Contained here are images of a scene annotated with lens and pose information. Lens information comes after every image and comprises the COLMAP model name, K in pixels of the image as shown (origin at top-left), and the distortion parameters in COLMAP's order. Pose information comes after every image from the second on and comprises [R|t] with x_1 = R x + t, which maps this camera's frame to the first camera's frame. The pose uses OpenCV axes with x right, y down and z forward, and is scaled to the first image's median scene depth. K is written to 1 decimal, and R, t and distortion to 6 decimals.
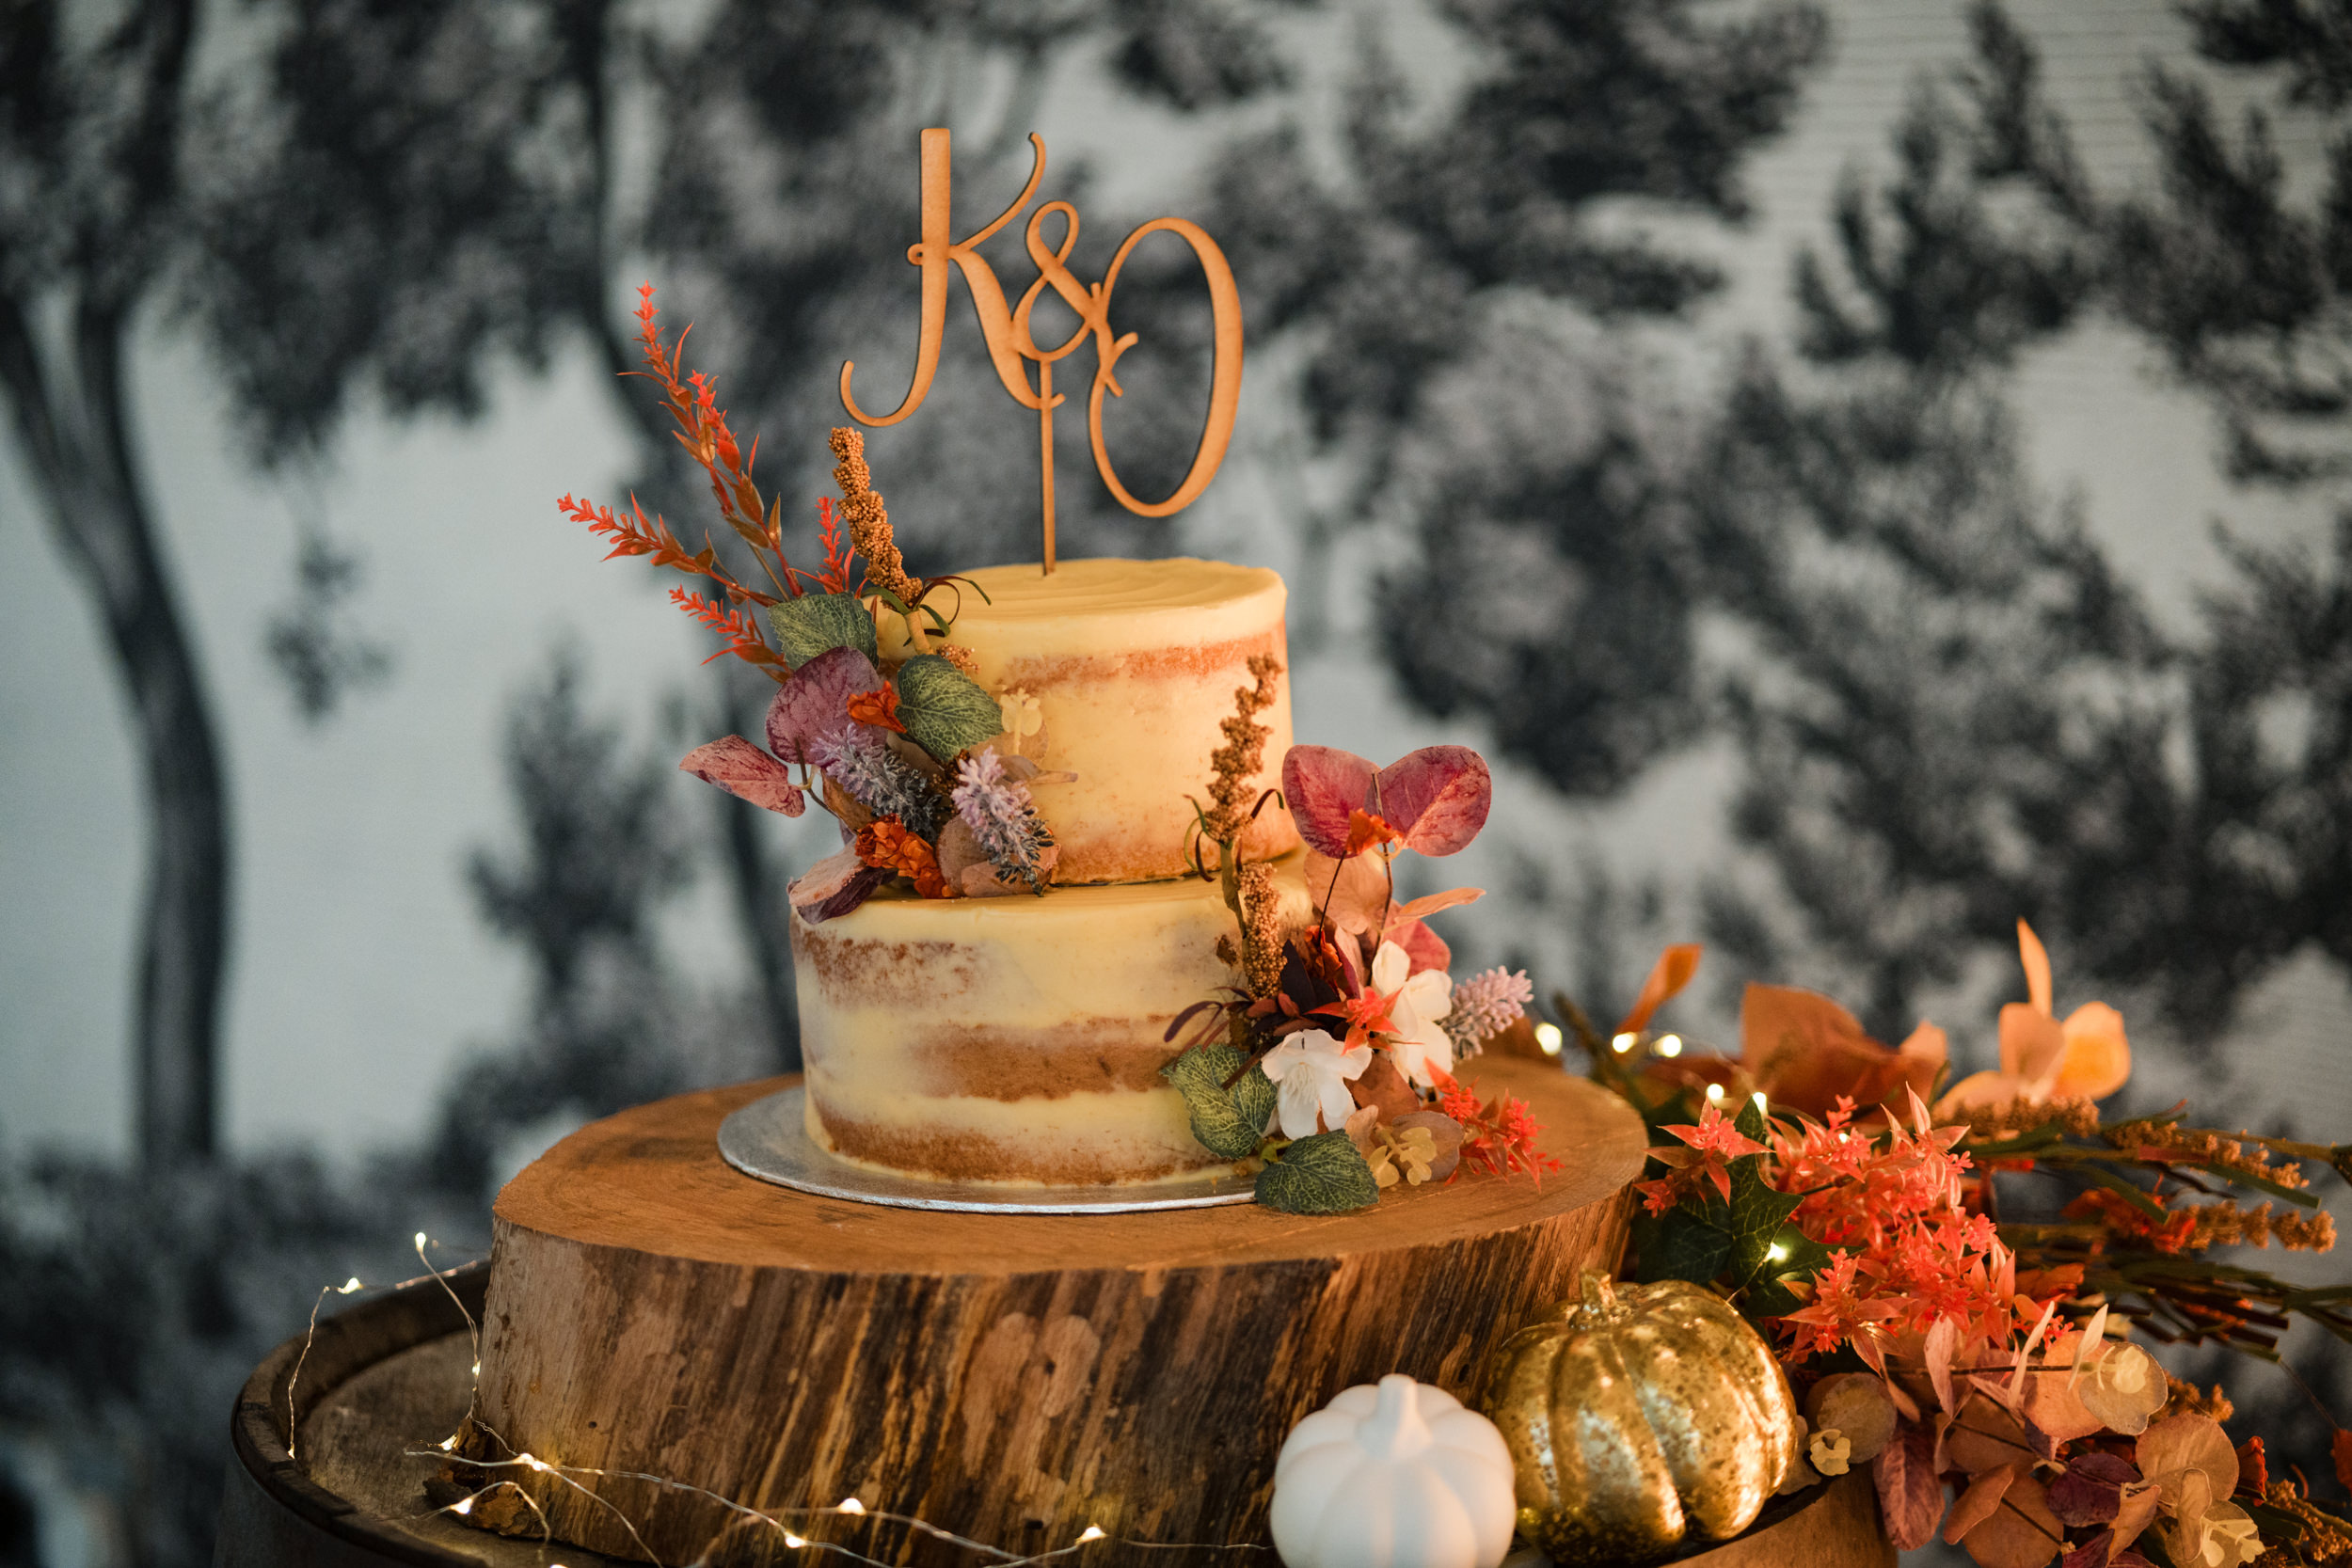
lens RADIAL K [[5867.0, 0, 1173.3], [0, 5867.0, 774.8], [0, 0, 1]] dist [0.061554, 0.000000]
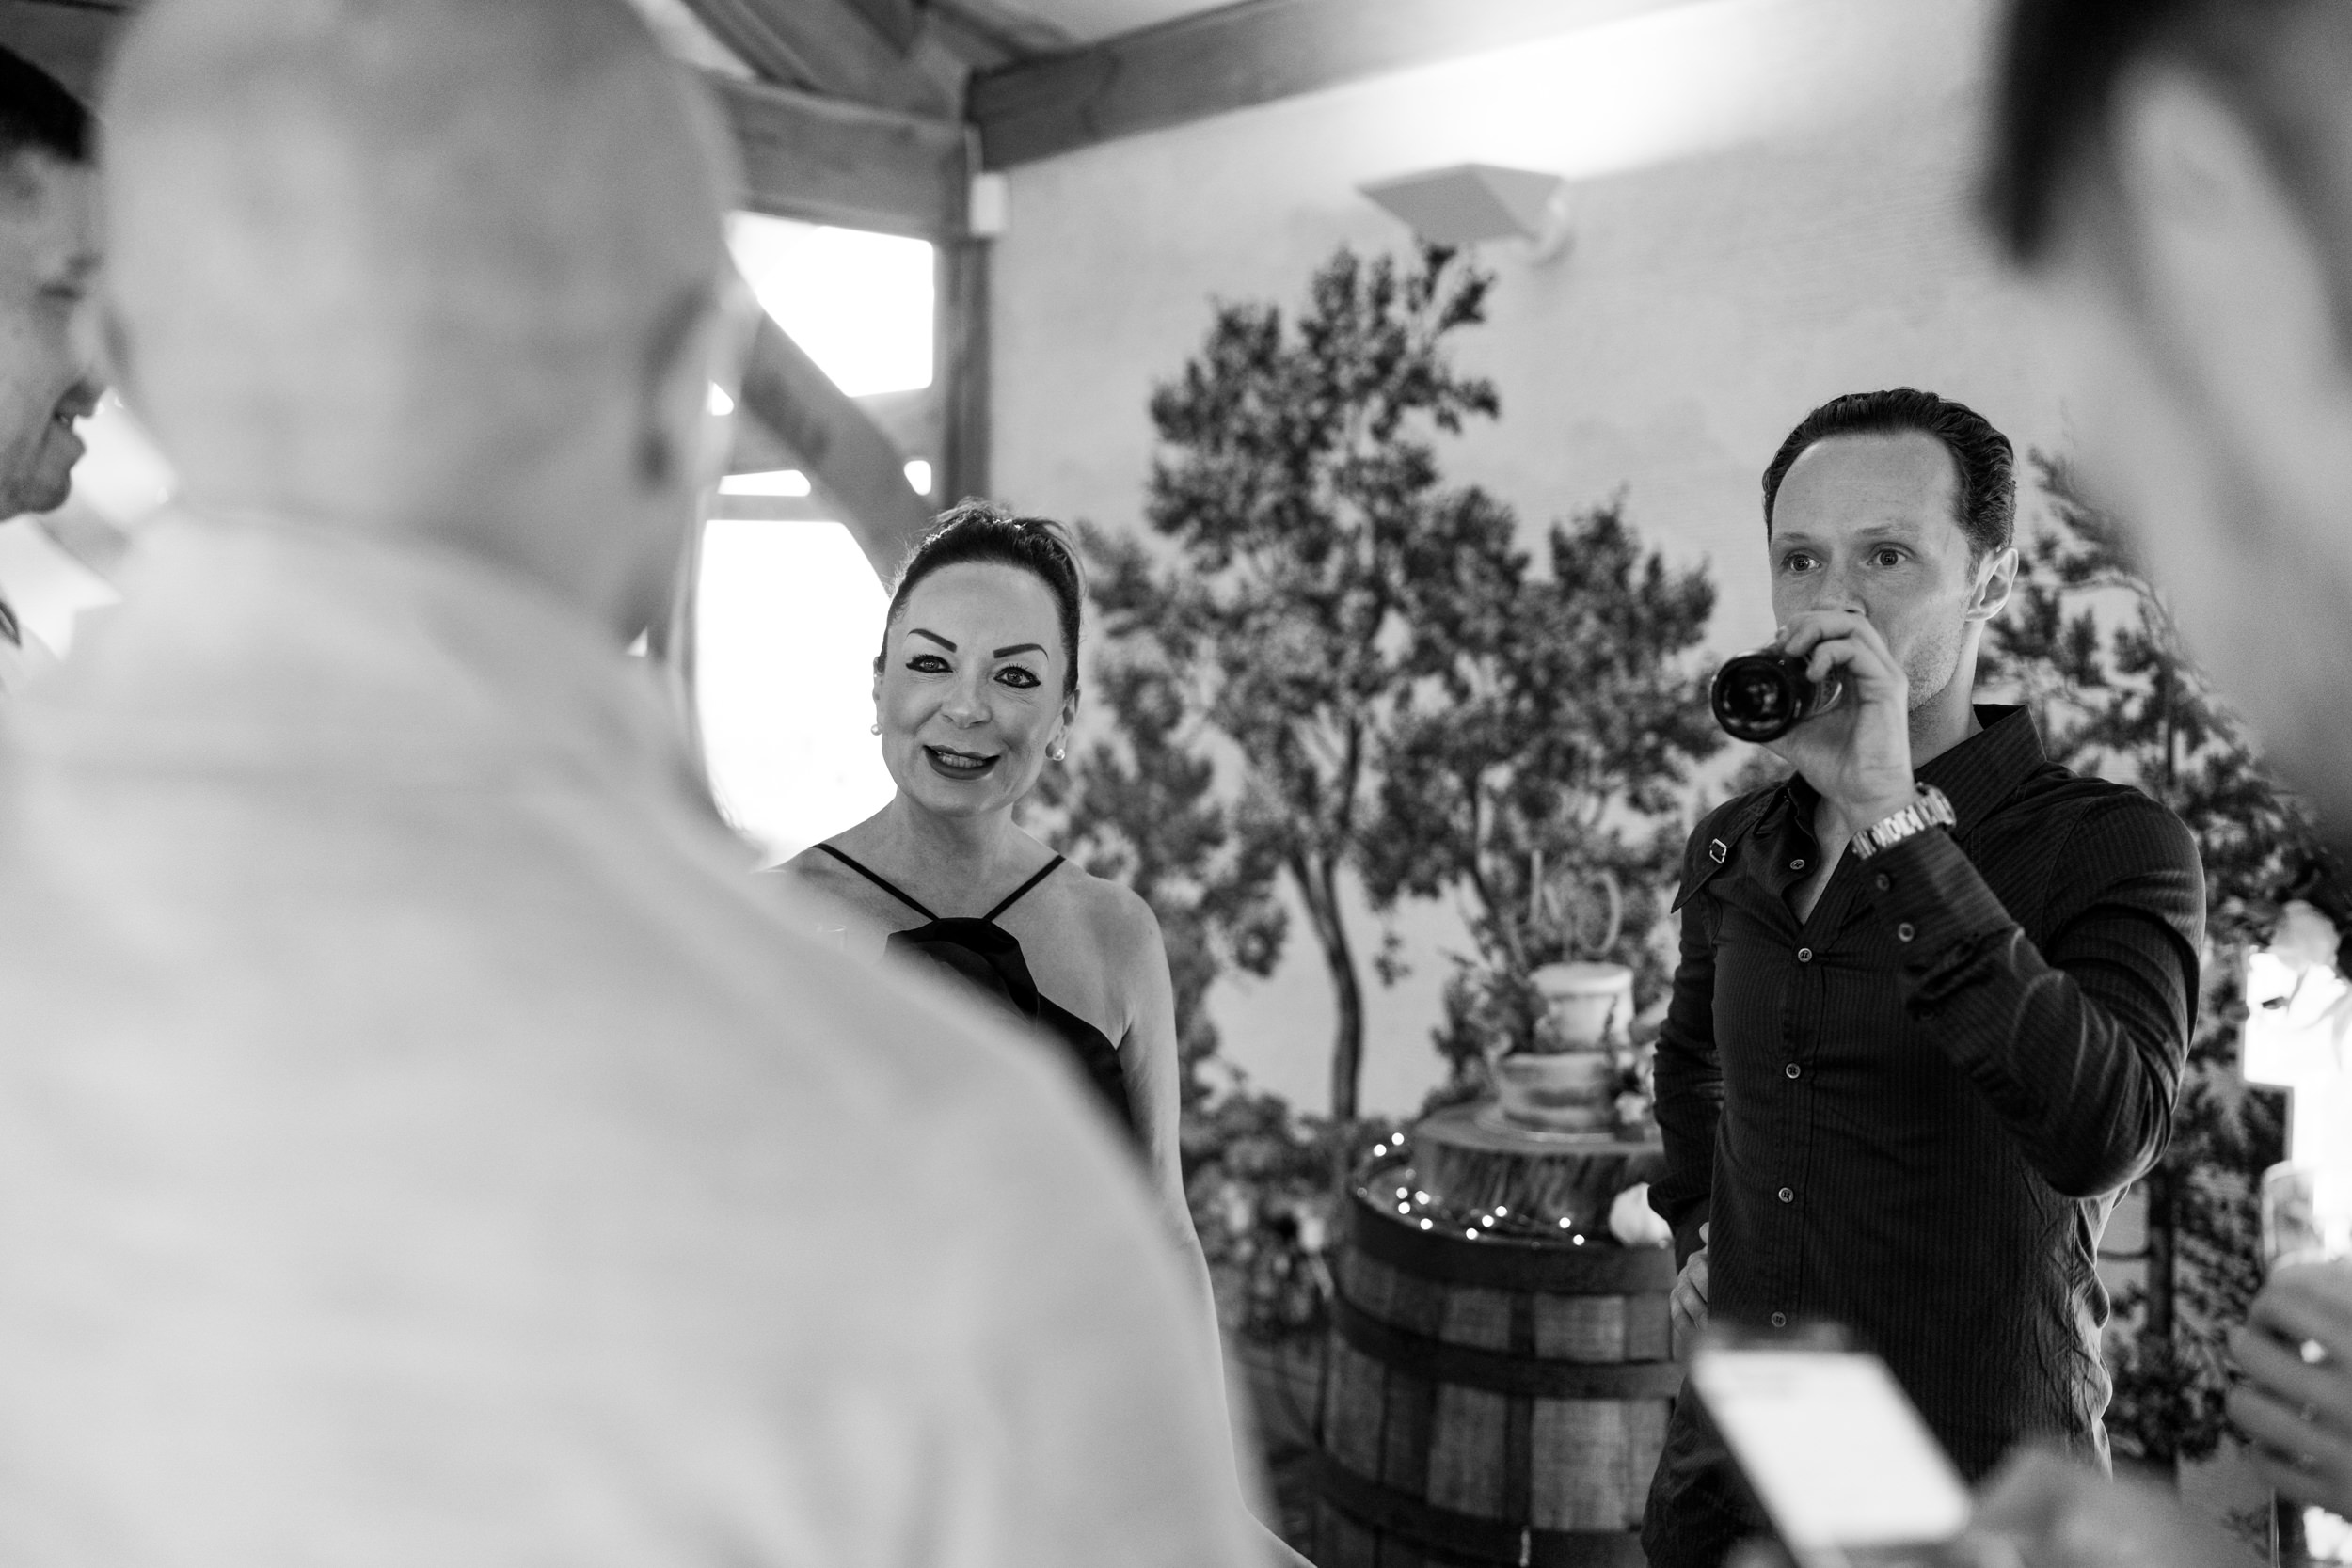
lens RADIAL K [[2318.5, 0, 1156.3], [0, 2318.5, 769.2], [0, 0, 1]] dist [0.019777, 0.000000]
pose [[0.966500, 0.006736, -0.256577, 0.065228], [-0.029821, 0.995832, -0.086189, -0.015743], [0.254927, 0.090953, 0.962673, -0.317911]]
